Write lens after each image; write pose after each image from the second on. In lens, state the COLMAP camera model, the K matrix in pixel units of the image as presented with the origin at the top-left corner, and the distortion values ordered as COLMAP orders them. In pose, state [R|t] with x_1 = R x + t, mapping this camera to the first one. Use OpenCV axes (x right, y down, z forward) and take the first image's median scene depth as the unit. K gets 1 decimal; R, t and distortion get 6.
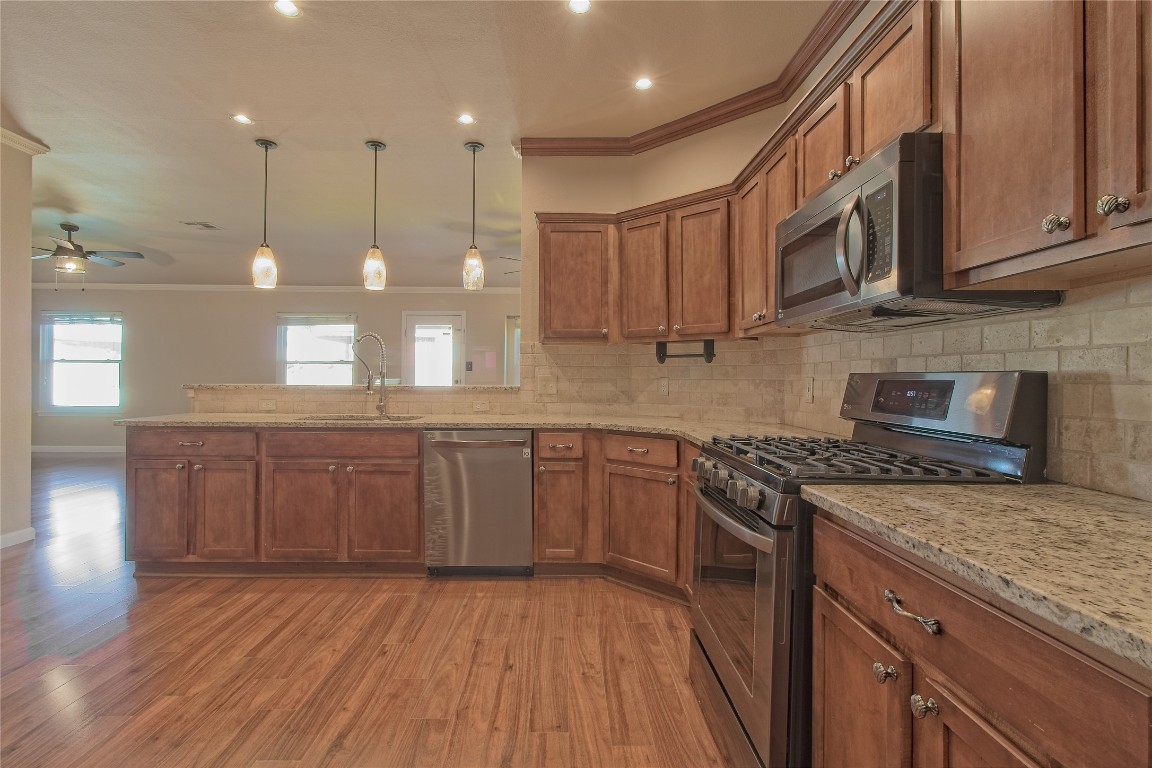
lens RADIAL K [[530.9, 0, 571.8], [0, 530.9, 377.2], [0, 0, 1]] dist [-0.011170, 0.009343]
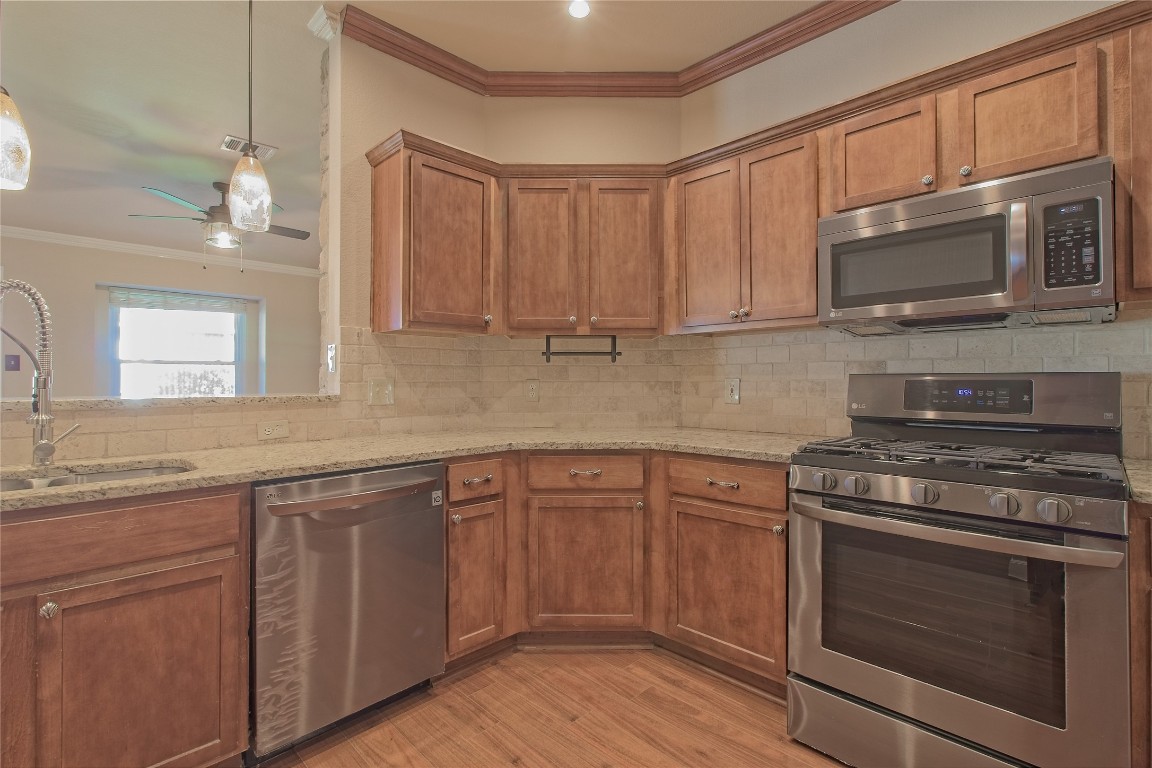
lens RADIAL K [[530.9, 0, 568.9], [0, 530.9, 375.8], [0, 0, 1]] dist [-0.011170, 0.009343]
pose [[0.722978, -0.002309, 0.690867, -0.399029], [0.006152, 0.999976, -0.003095, -0.002794], [-0.690843, 0.006488, 0.722976, 0.413571]]
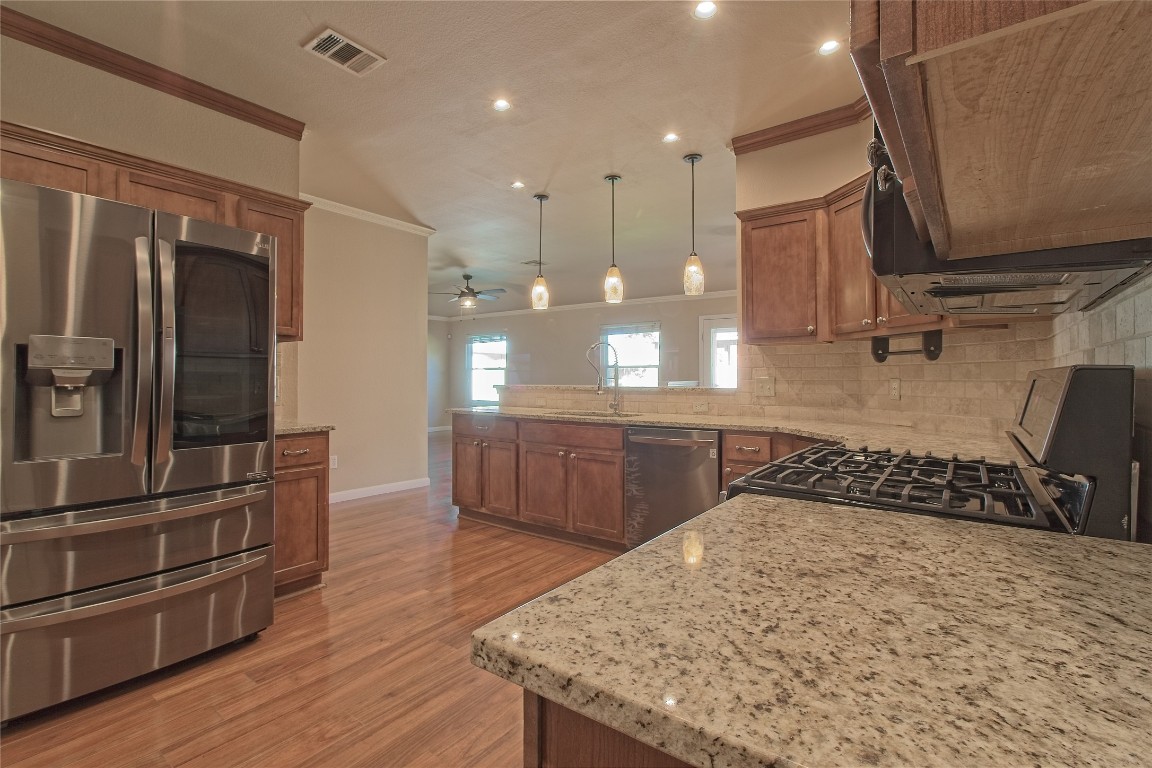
lens RADIAL K [[530.9, 0, 571.2], [0, 530.9, 380.5], [0, 0, 1]] dist [-0.011170, 0.009343]
pose [[0.797912, -0.003392, -0.602764, 0.302614], [0.005416, 0.999984, 0.001542, -0.000647], [0.602749, -0.004495, 0.797918, 0.025874]]
